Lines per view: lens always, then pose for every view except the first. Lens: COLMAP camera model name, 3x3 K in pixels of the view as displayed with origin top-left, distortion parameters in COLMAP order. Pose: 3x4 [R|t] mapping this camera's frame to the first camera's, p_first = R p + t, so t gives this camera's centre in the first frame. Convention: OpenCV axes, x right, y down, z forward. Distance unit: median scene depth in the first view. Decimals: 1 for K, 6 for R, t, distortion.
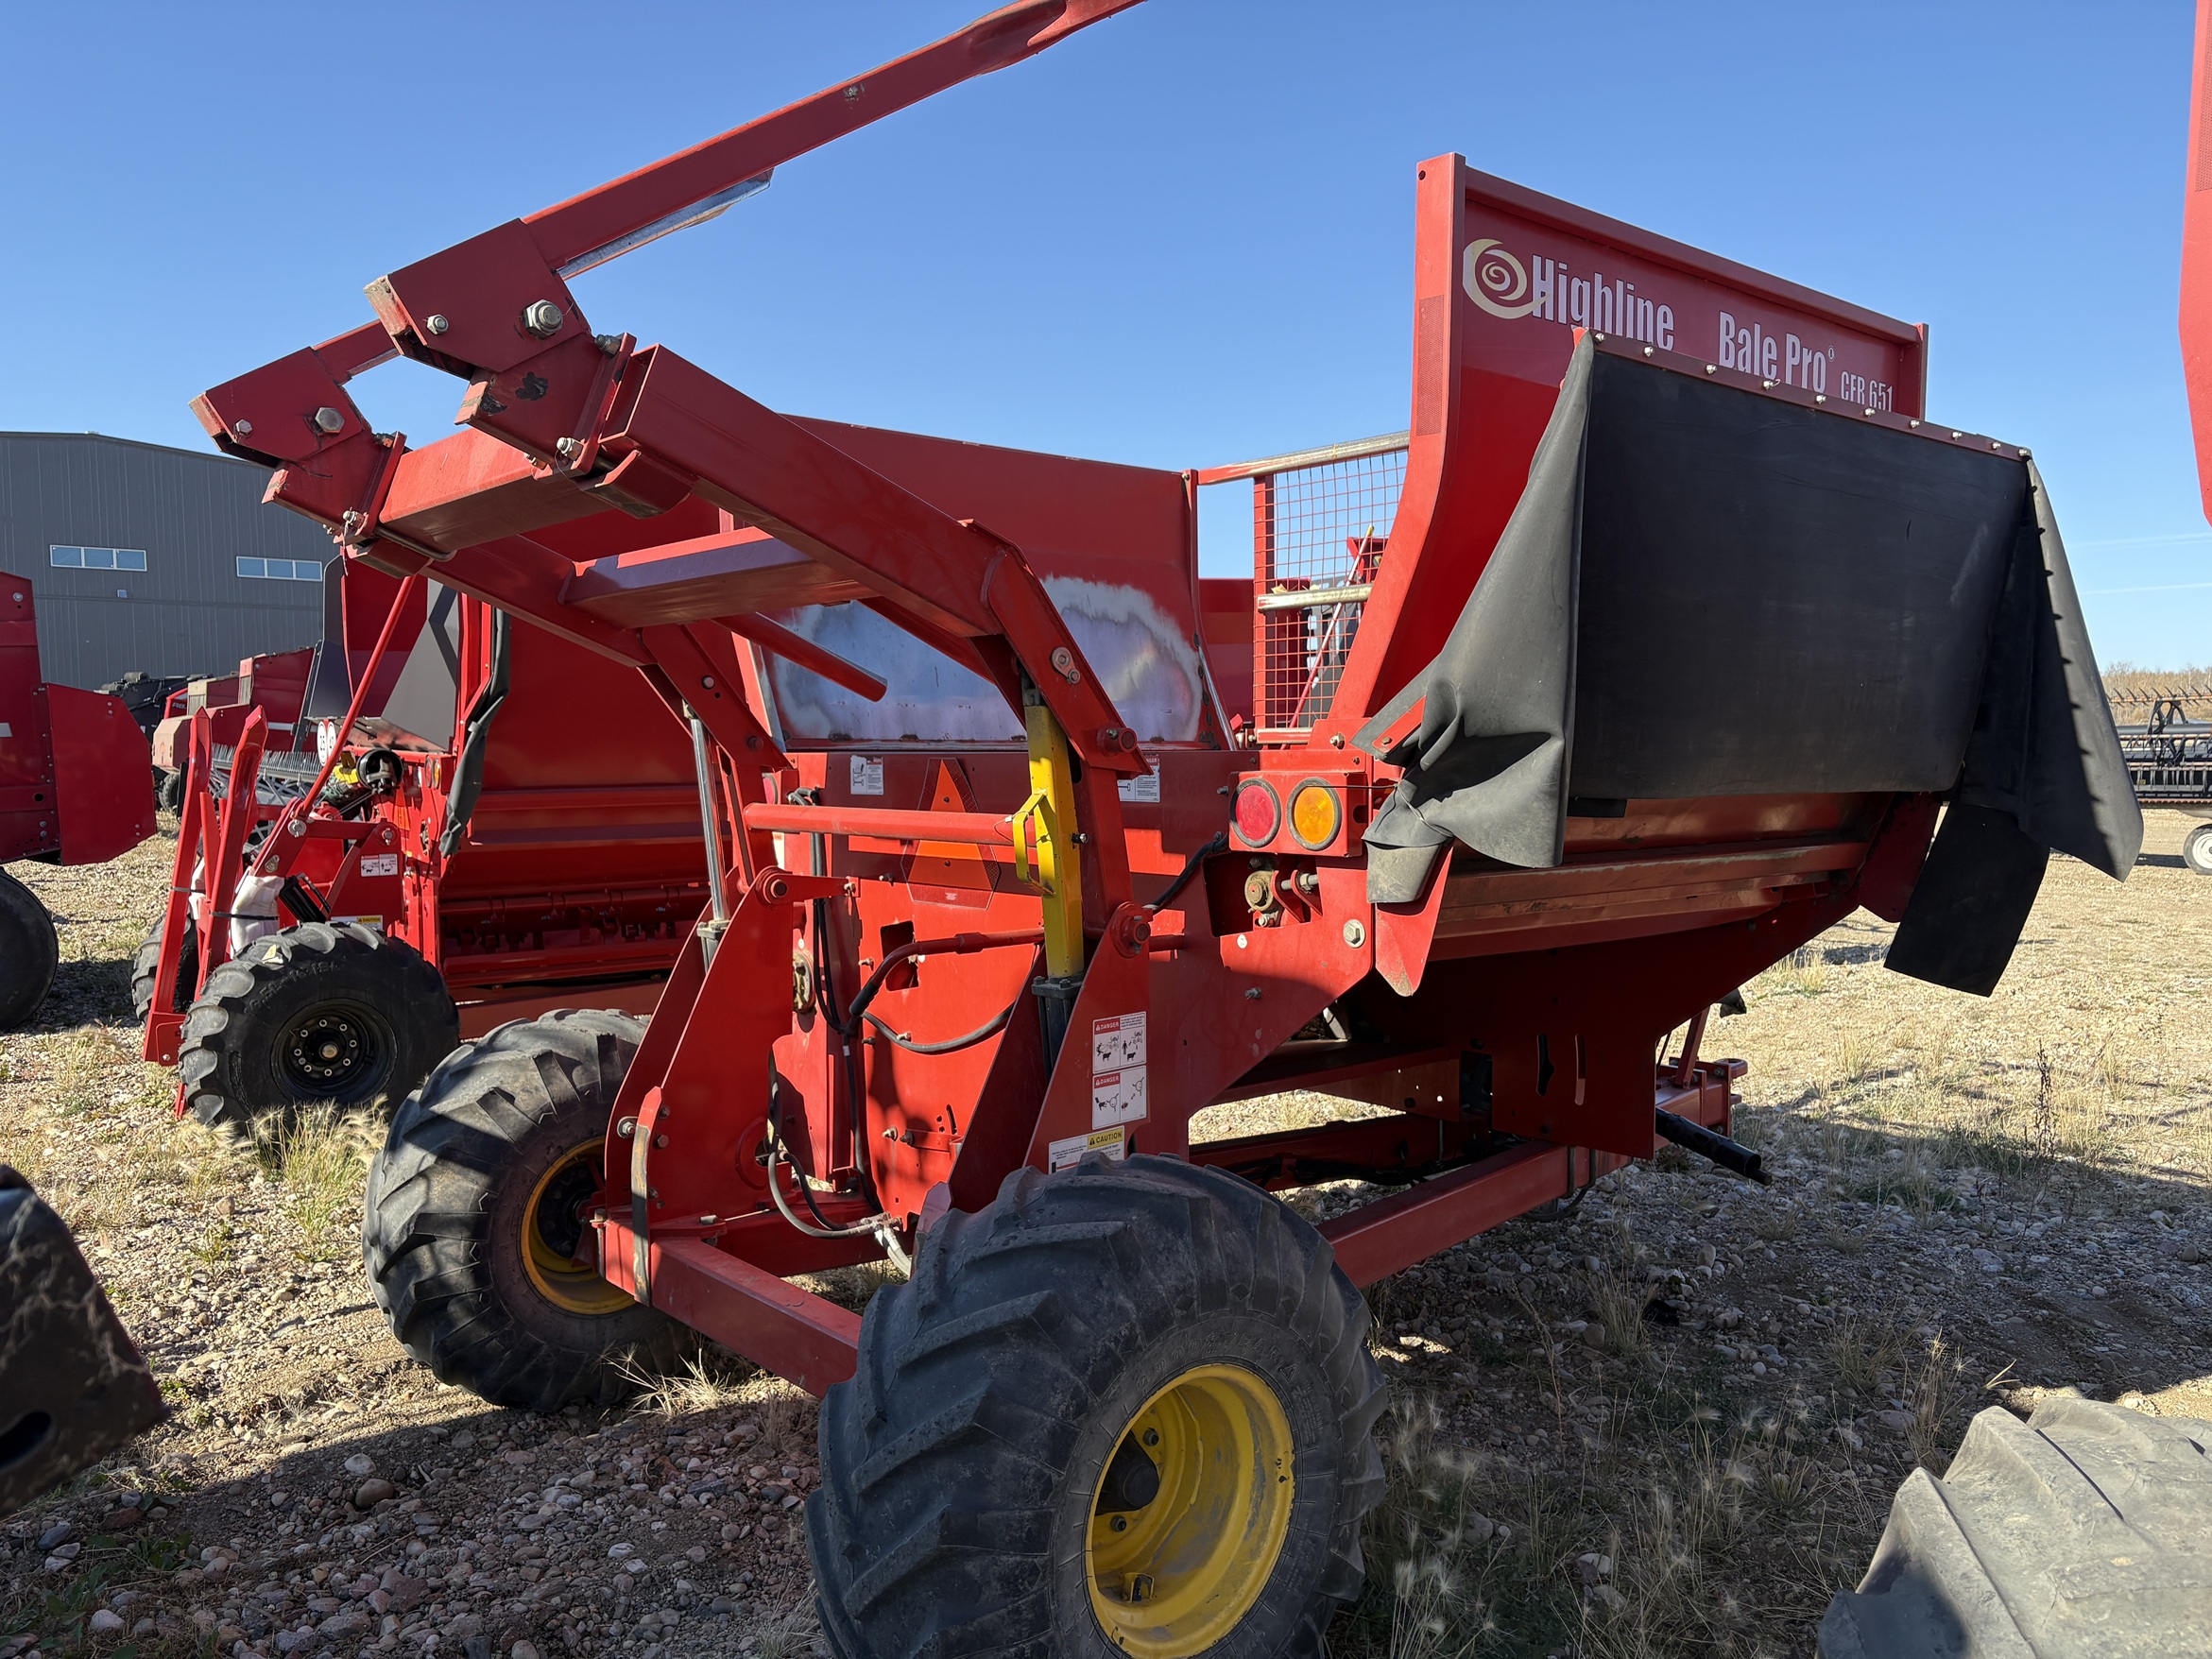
lens RADIAL K [[1704.1, 0, 1106.0], [0, 1704.1, 829.5], [0, 0, 1]] dist [0.008958, 0.004024]
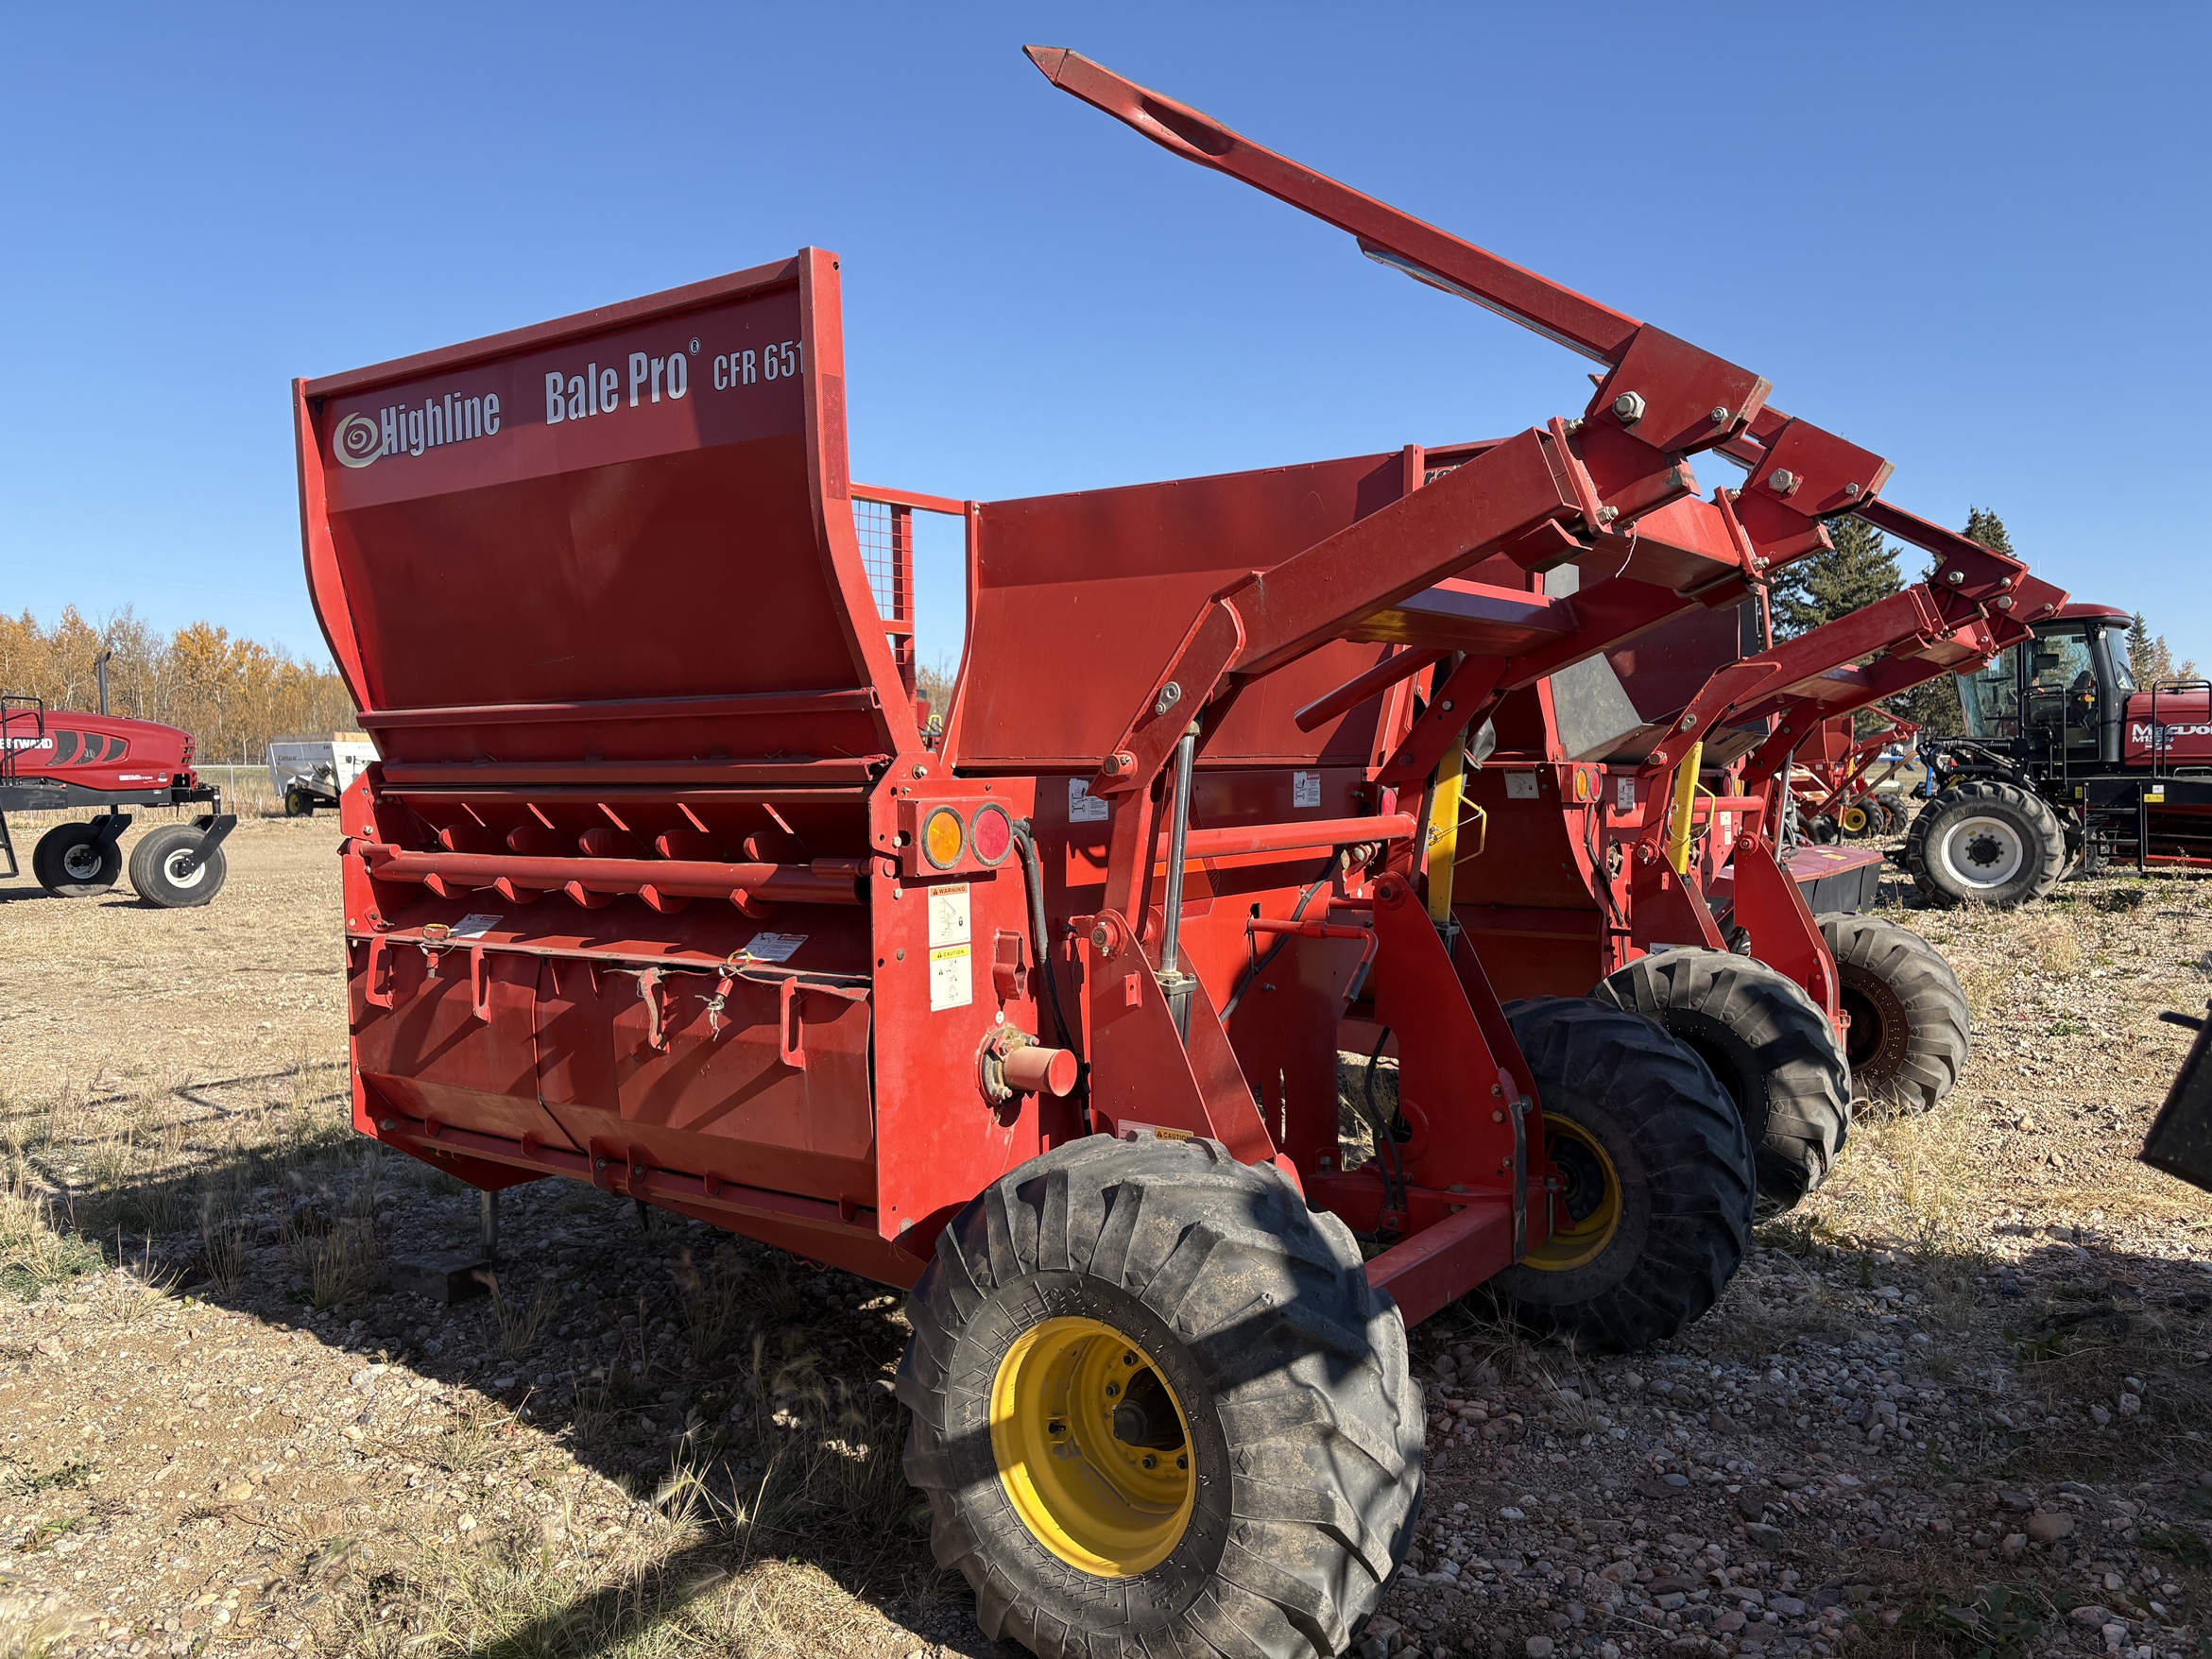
lens RADIAL K [[1704.1, 0, 1106.0], [0, 1704.1, 829.5], [0, 0, 1]] dist [0.008958, 0.004024]
pose [[0.249397, 0.036898, -0.967698, 1.597731], [-0.032236, 0.999036, 0.029785, -0.064909], [0.967865, 0.023766, 0.250347, 1.155200]]
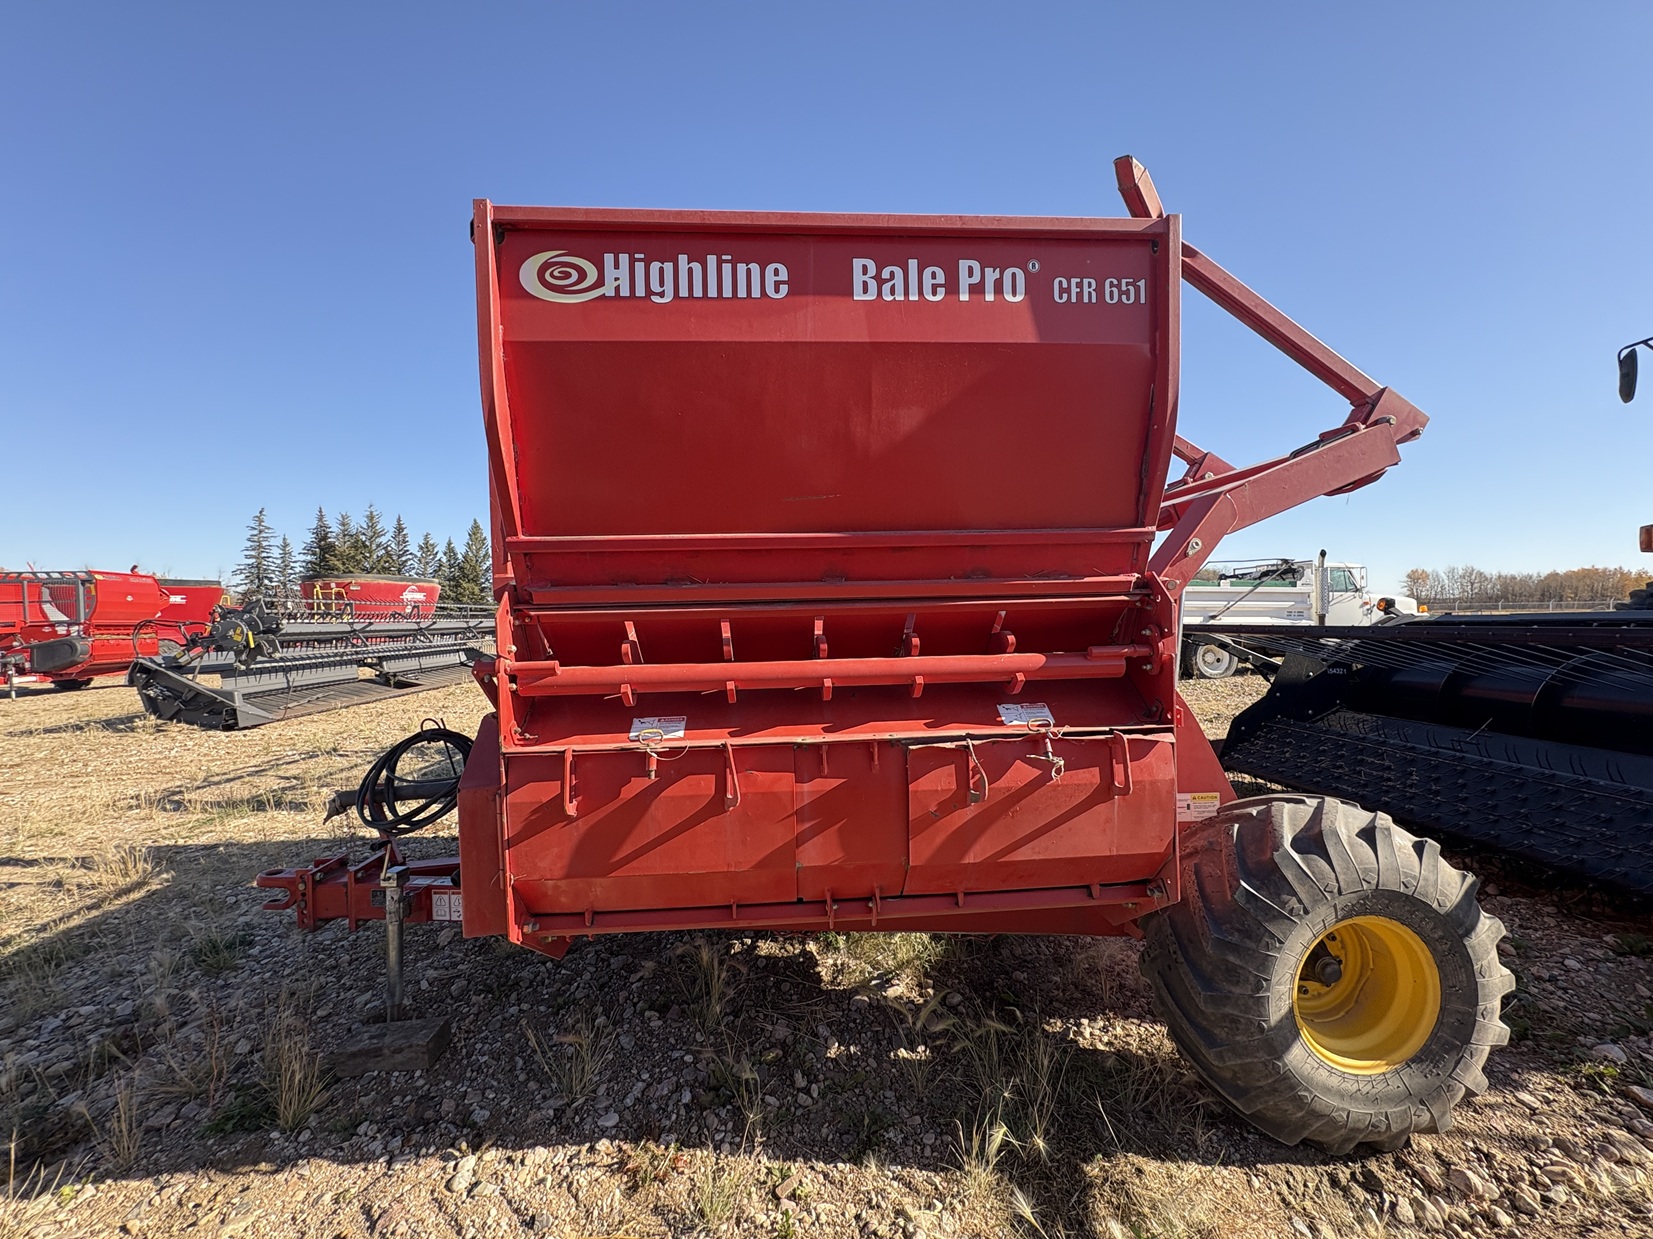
lens RADIAL K [[705.5, 0, 1089.9], [0, 705.5, 602.5], [0, 0, 1]] dist [-0.003337, -0.000213]
pose [[0.815042, -0.011555, -0.579287, 0.868390], [-0.005331, 0.999609, -0.027439, -0.030612], [0.579378, 0.025452, 0.814662, 0.723798]]
